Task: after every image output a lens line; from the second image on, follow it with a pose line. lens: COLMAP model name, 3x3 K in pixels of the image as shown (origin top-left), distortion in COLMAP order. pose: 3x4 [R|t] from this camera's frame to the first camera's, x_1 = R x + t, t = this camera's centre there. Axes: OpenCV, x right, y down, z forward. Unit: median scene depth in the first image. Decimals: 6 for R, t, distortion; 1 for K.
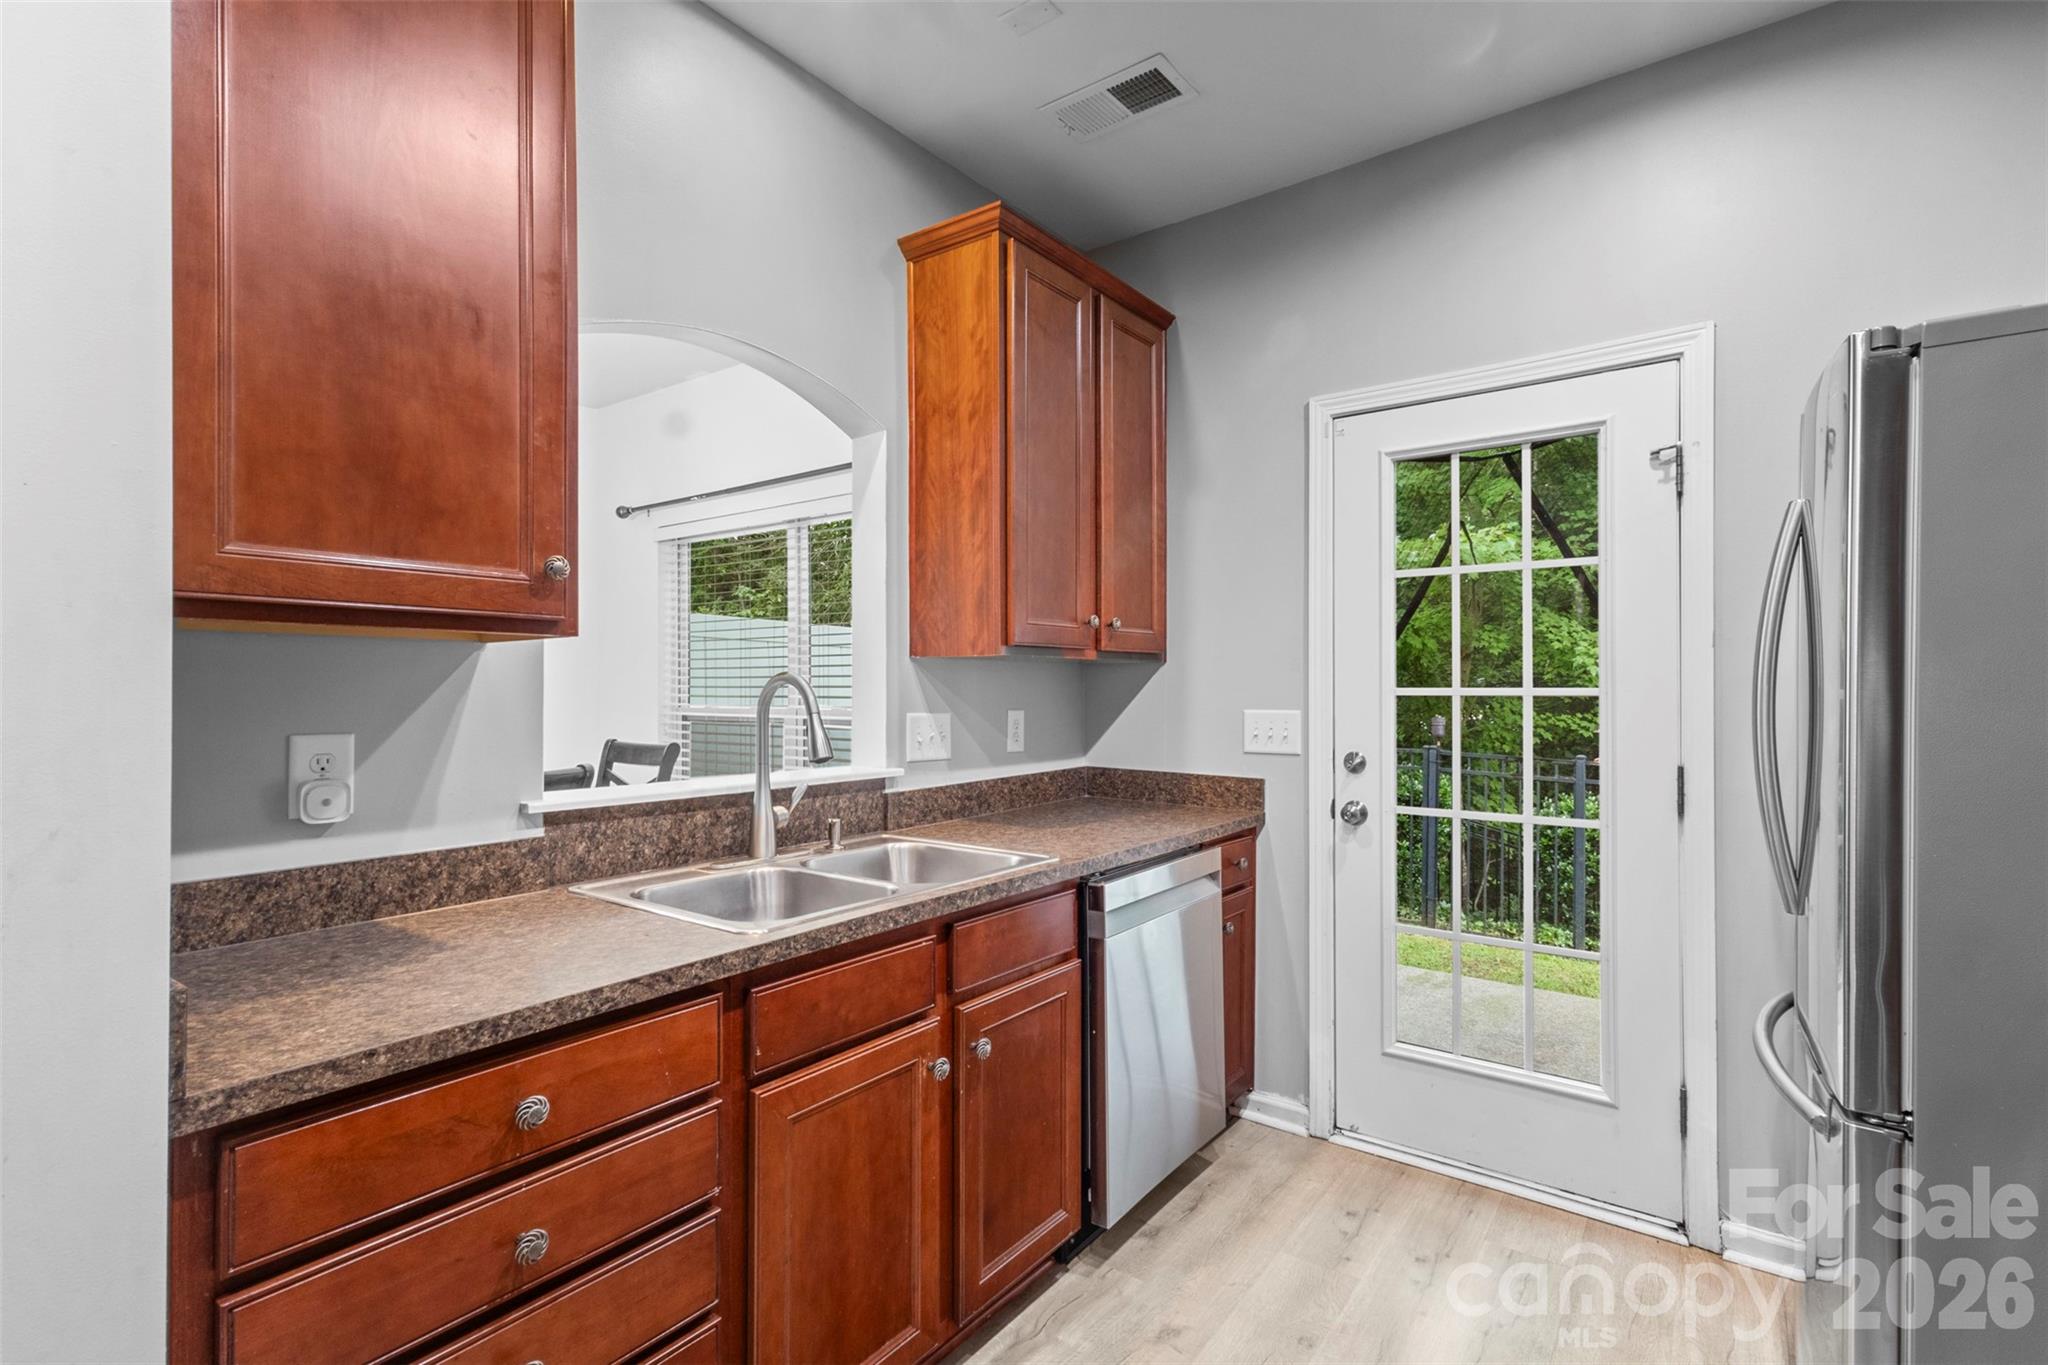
lens RADIAL K [[966.0, 0, 1018.2], [0, 966.0, 682.7], [0, 0, 1]] dist [0.013602, 0.000681]
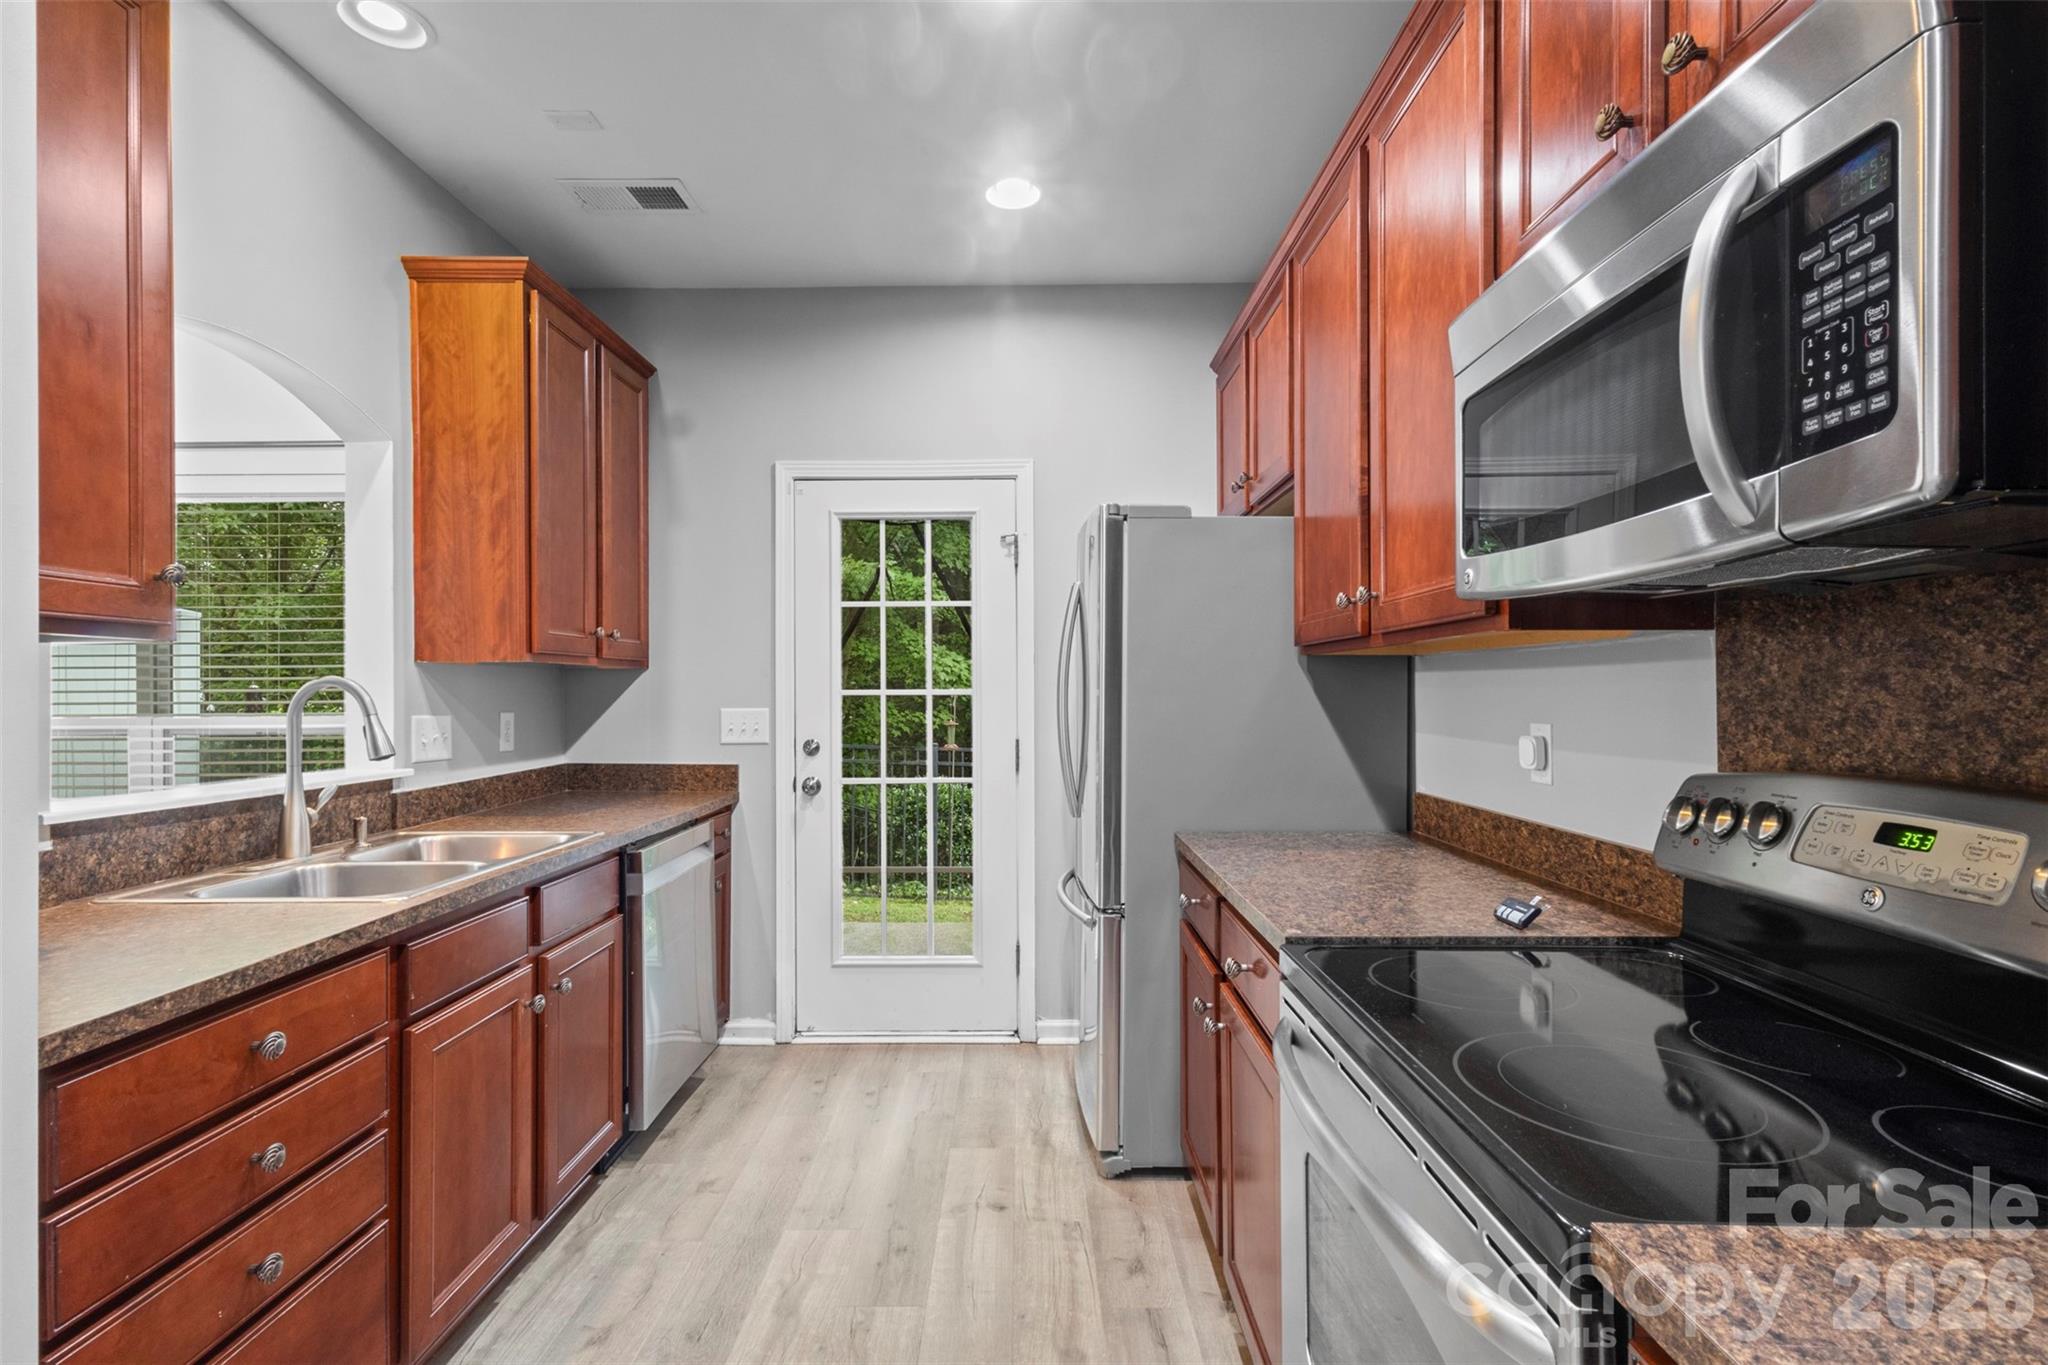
lens RADIAL K [[966.0, 0, 1018.2], [0, 966.0, 682.7], [0, 0, 1]] dist [0.013602, 0.000681]
pose [[0.806124, 0.001657, 0.591745, -0.229750], [0.000773, 0.999992, -0.003853, 0.000826], [-0.591746, 0.003563, 0.806116, -0.246782]]
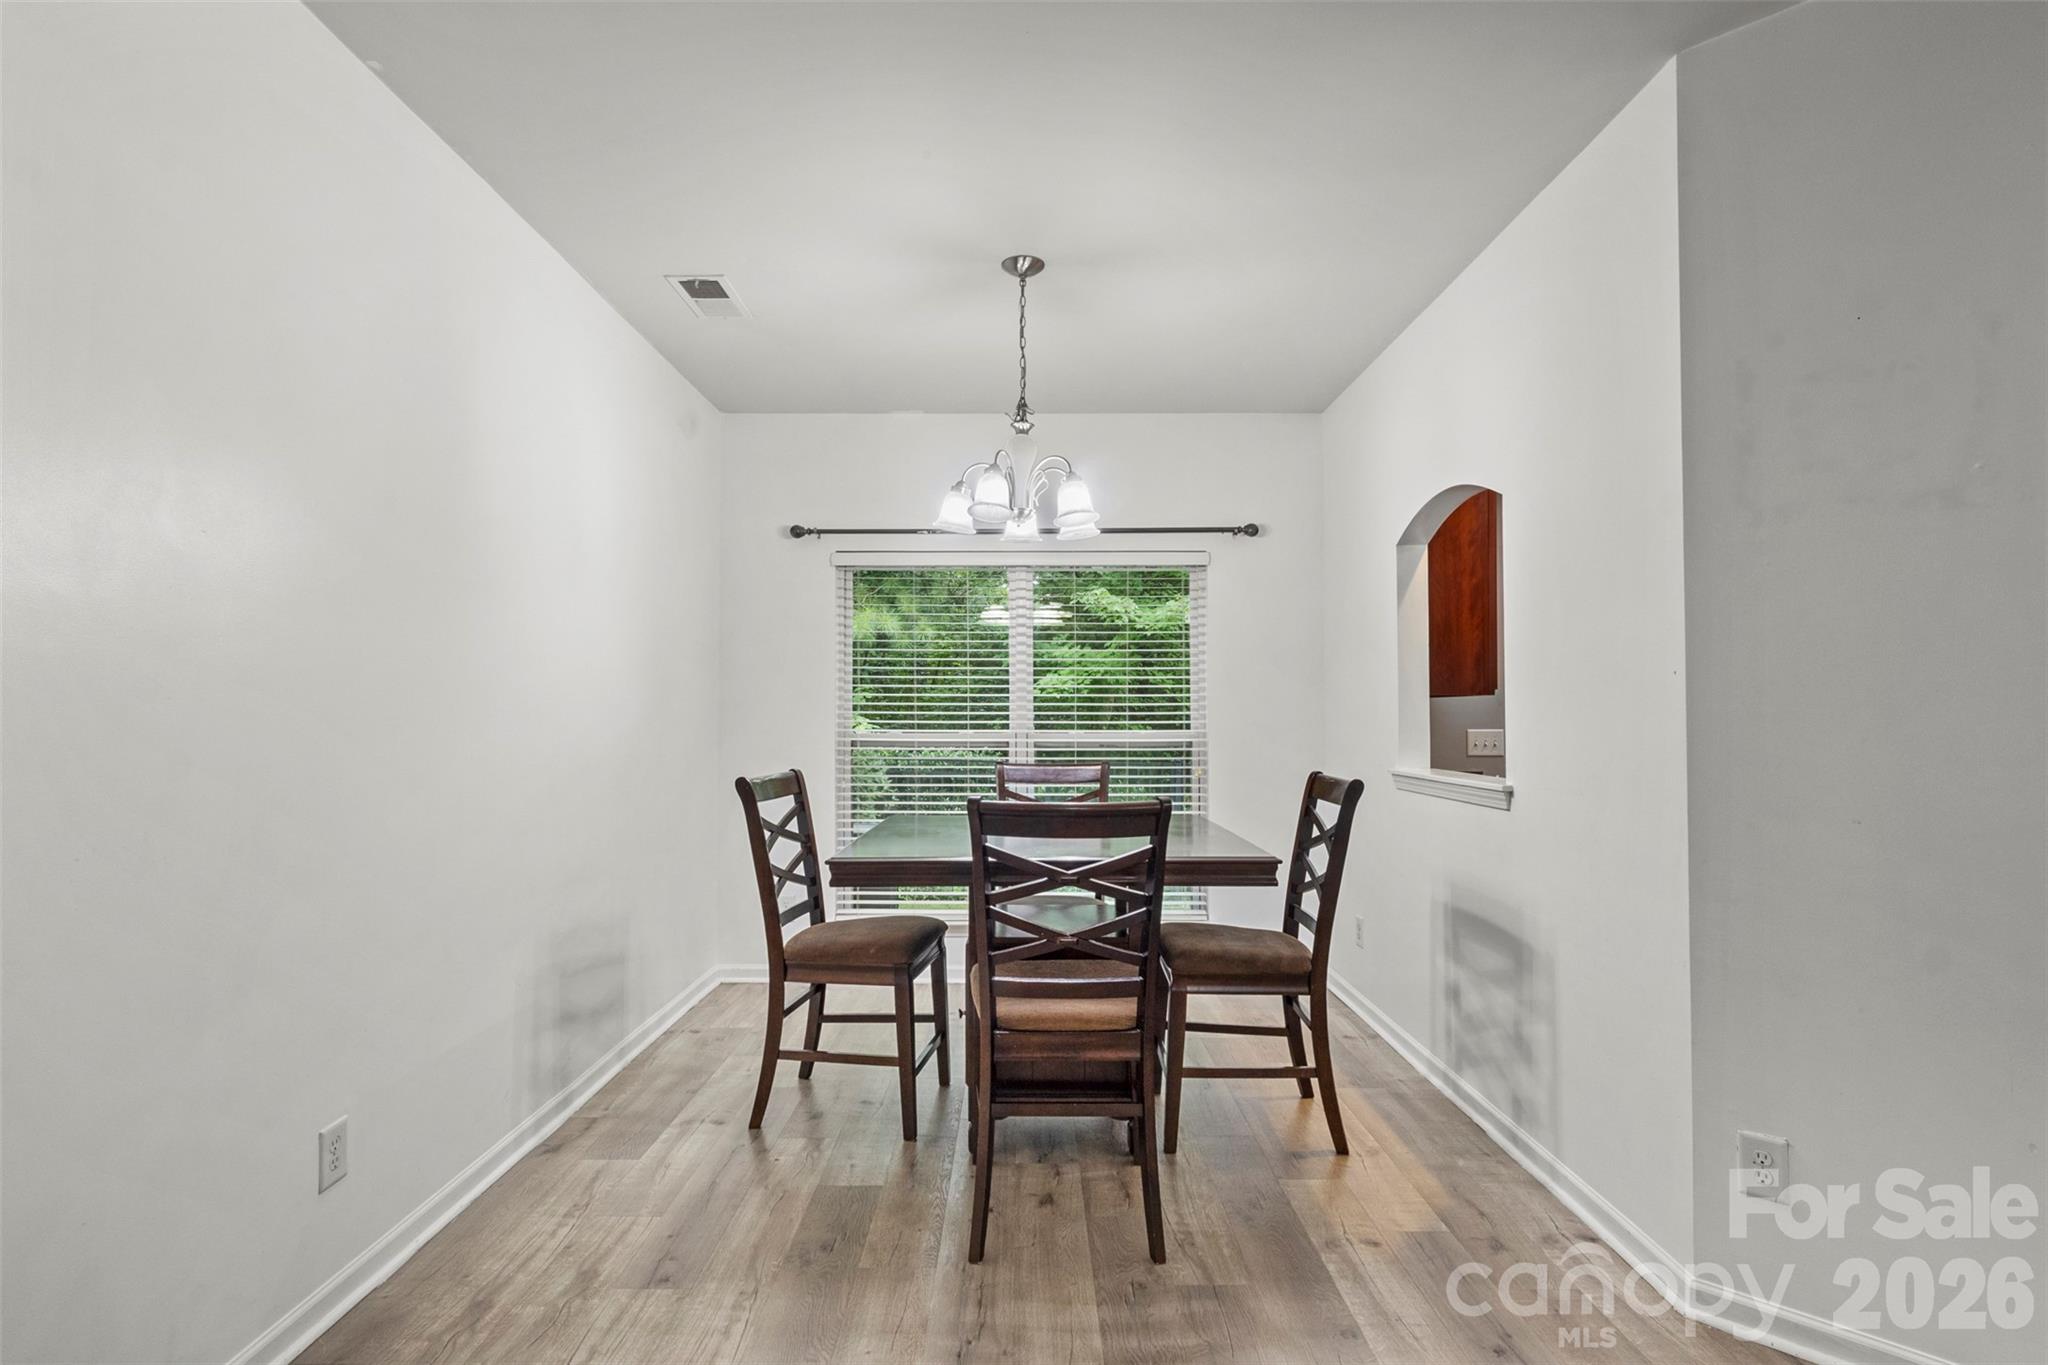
lens RADIAL K [[998.8, 0, 1017.6], [0, 998.8, 690.0], [0, 0, 1]] dist [-0.000623, -0.000302]
pose [[0.809271, 0.016095, 0.587214, -1.702355], [-0.005392, 0.999786, -0.019973, 0.000443], [-0.587410, 0.012997, 0.809185, 0.122475]]
